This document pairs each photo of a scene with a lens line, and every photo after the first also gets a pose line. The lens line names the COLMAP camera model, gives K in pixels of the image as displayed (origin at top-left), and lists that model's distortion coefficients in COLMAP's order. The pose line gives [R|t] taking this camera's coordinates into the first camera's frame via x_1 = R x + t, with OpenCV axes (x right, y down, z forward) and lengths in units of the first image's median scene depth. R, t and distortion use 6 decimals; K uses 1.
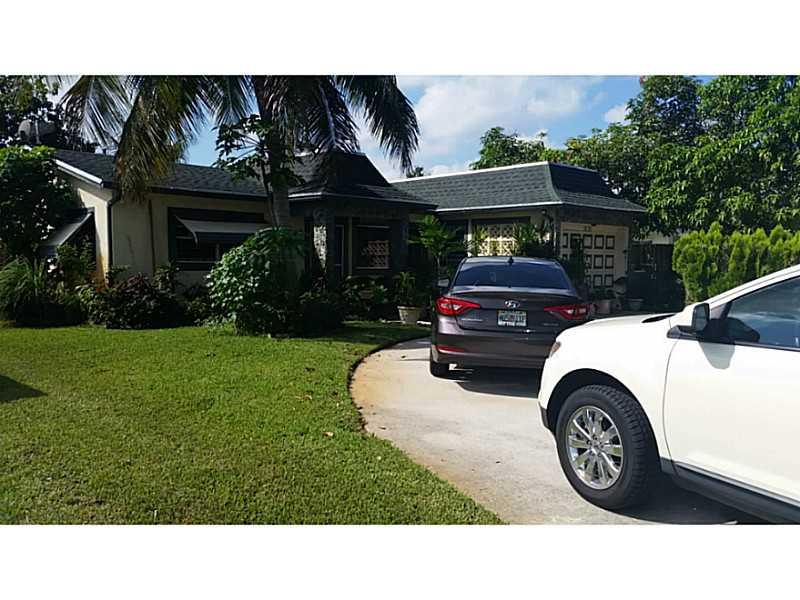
lens RADIAL K [[712.3, 0, 399.7], [0, 712.3, 303.8], [0, 0, 1]] dist [-0.002582, -0.021833]
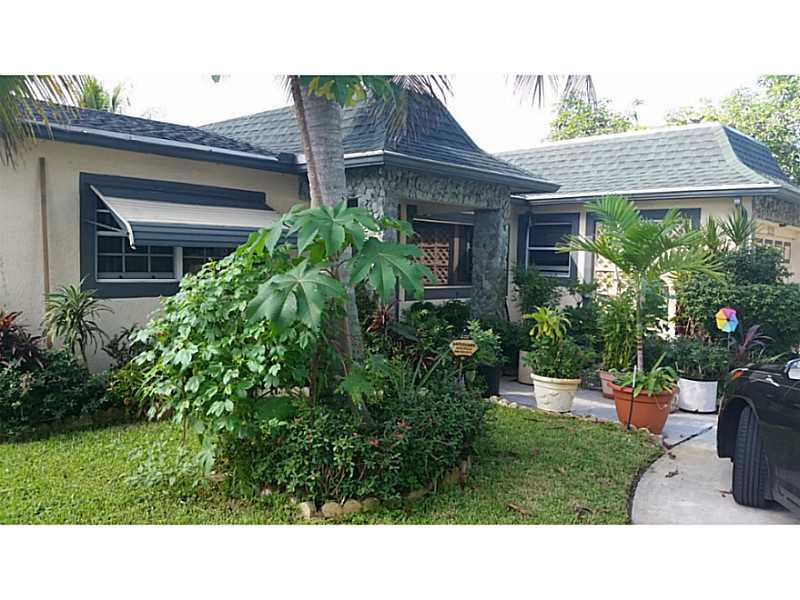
lens RADIAL K [[712.3, 0, 400.5], [0, 712.3, 297.8], [0, 0, 1]] dist [-0.002582, -0.021833]
pose [[0.999344, 0.013084, 0.033781, -0.145704], [-0.012759, 0.999870, -0.009819, -0.057115], [-0.033905, 0.009382, 0.999381, 0.623321]]
